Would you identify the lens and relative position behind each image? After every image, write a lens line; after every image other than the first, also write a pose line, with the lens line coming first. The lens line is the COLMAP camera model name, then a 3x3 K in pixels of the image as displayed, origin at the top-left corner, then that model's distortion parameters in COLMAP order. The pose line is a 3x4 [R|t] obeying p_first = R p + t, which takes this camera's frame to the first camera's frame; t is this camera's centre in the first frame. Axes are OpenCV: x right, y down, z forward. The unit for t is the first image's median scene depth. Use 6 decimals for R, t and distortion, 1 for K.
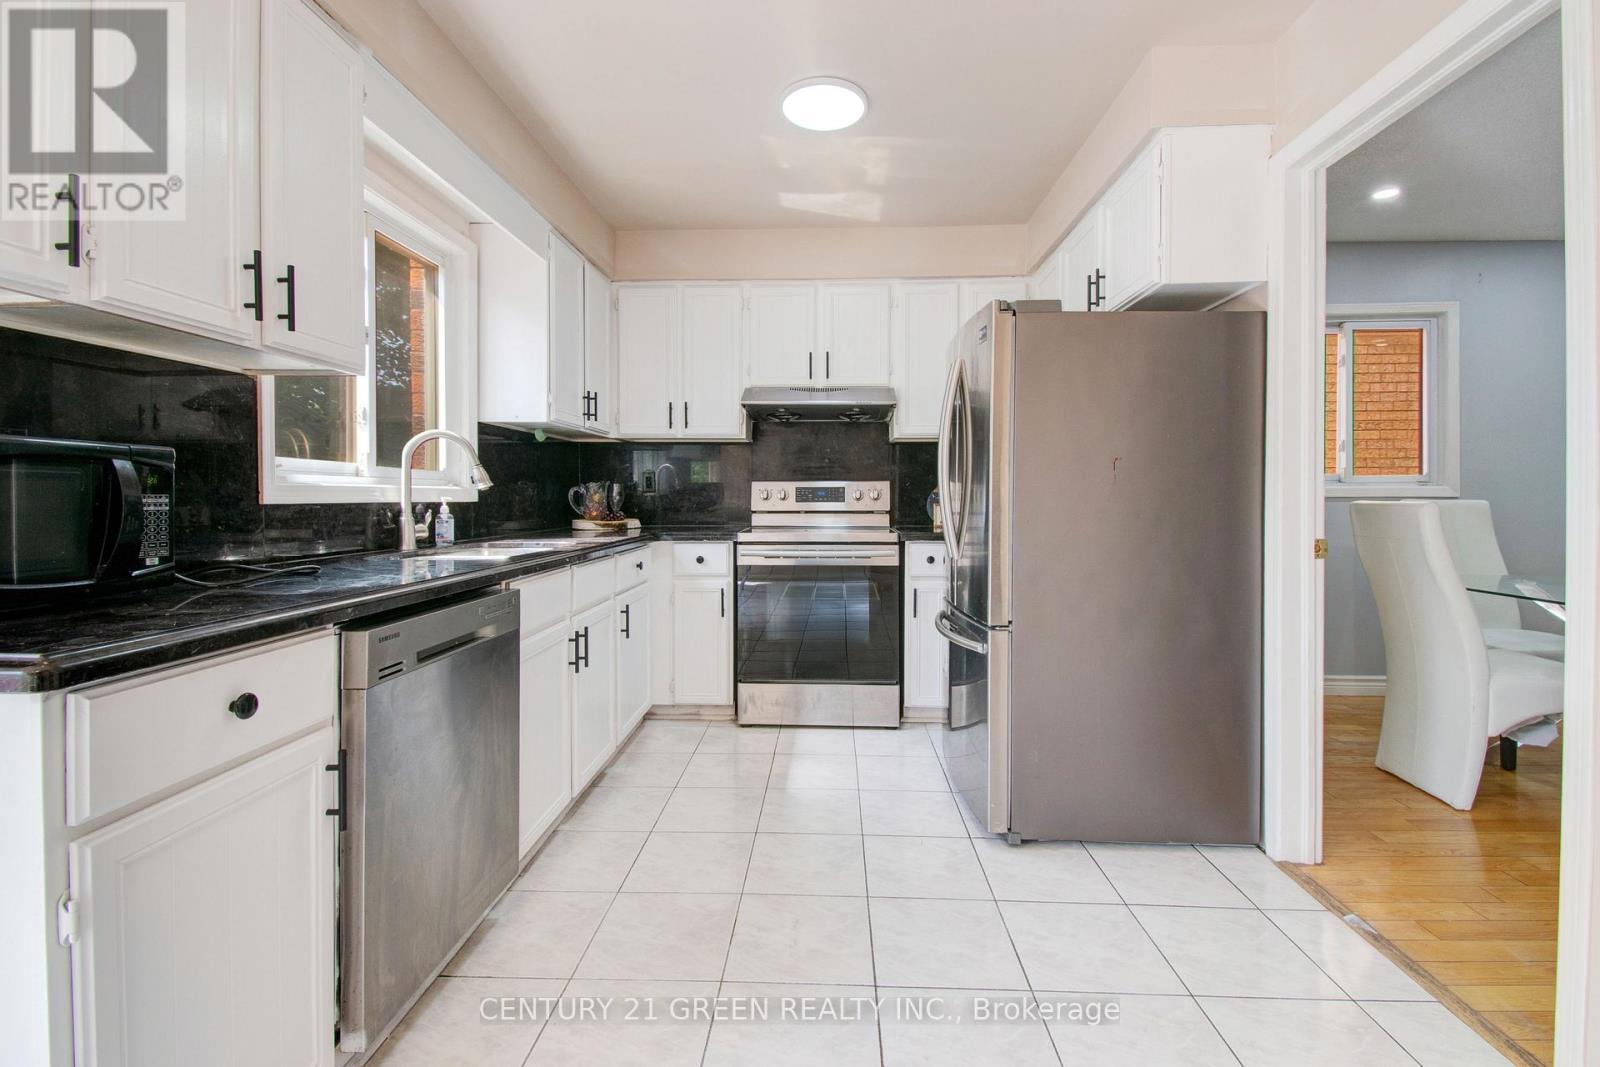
lens RADIAL K [[700.1, 0, 810.3], [0, 700.1, 506.6], [0, 0, 1]] dist [0.028548, -0.021582]
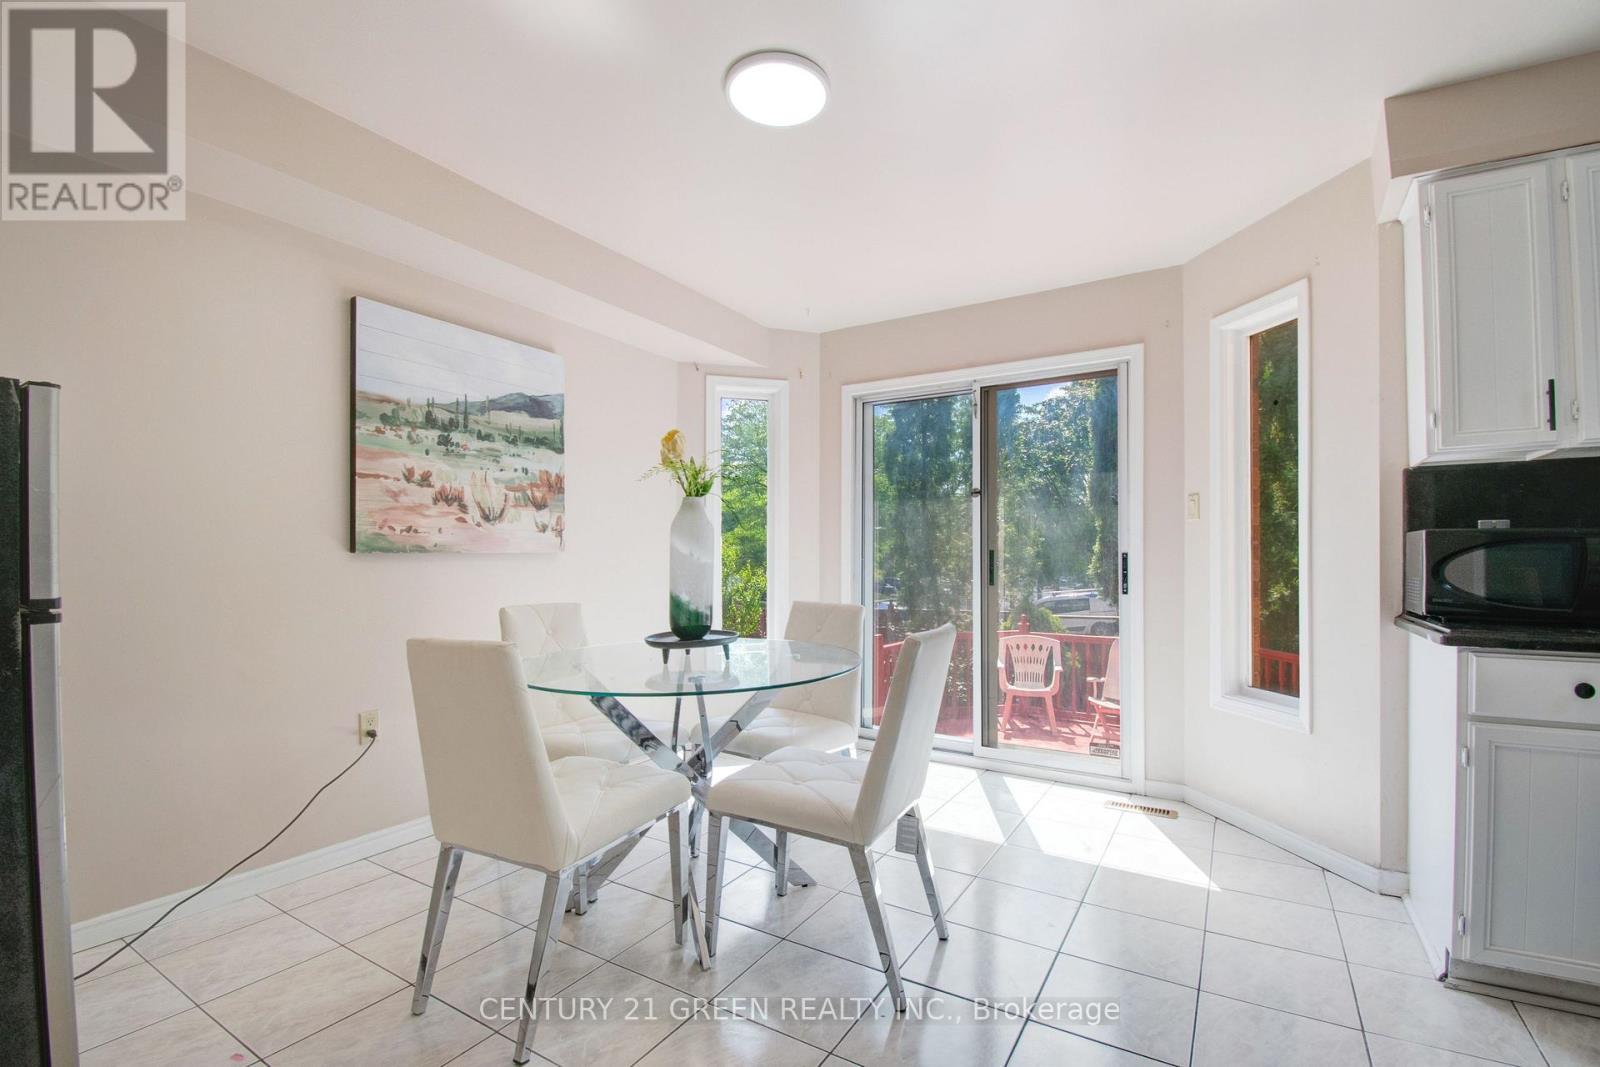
lens RADIAL K [[724.0, 0, 797.4], [0, 724.0, 511.1], [0, 0, 1]] dist [0.003116, -0.015916]
pose [[-0.498052, -0.055407, -0.865375, 0.483619], [-0.014975, 0.998357, -0.055302, -0.003705], [0.867018, -0.014584, -0.498063, 0.077748]]
